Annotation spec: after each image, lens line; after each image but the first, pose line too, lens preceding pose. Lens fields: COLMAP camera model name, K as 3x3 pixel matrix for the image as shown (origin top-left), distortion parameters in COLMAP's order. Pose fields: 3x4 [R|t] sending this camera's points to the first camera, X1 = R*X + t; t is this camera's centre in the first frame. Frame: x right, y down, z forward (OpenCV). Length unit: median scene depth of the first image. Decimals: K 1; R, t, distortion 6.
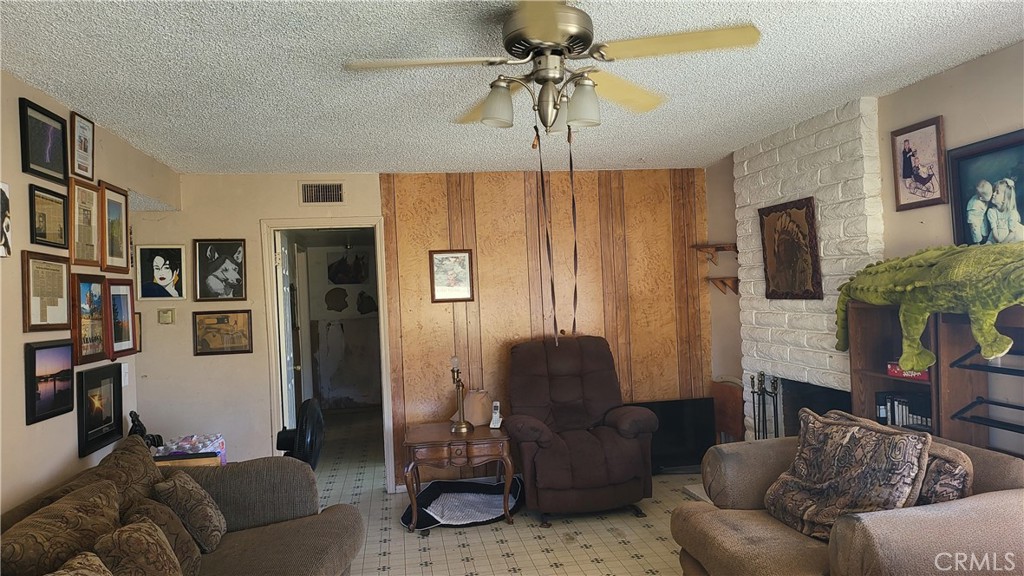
lens RADIAL K [[716.9, 0, 522.2], [0, 716.9, 290.3], [0, 0, 1]] dist [0.054192, -0.042620]
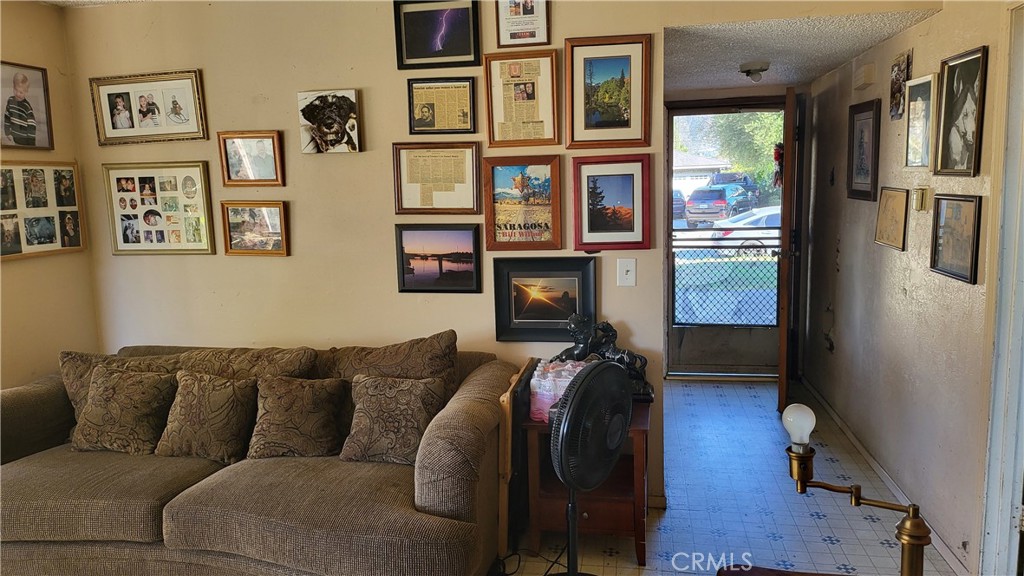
lens RADIAL K [[716.9, 0, 513.0], [0, 716.9, 290.2], [0, 0, 1]] dist [0.054192, -0.042620]
pose [[-0.325666, 0.178758, -0.928433, 0.166910], [0.041739, 0.983725, 0.174763, -0.007801], [0.944563, 0.018163, -0.327827, 0.740525]]
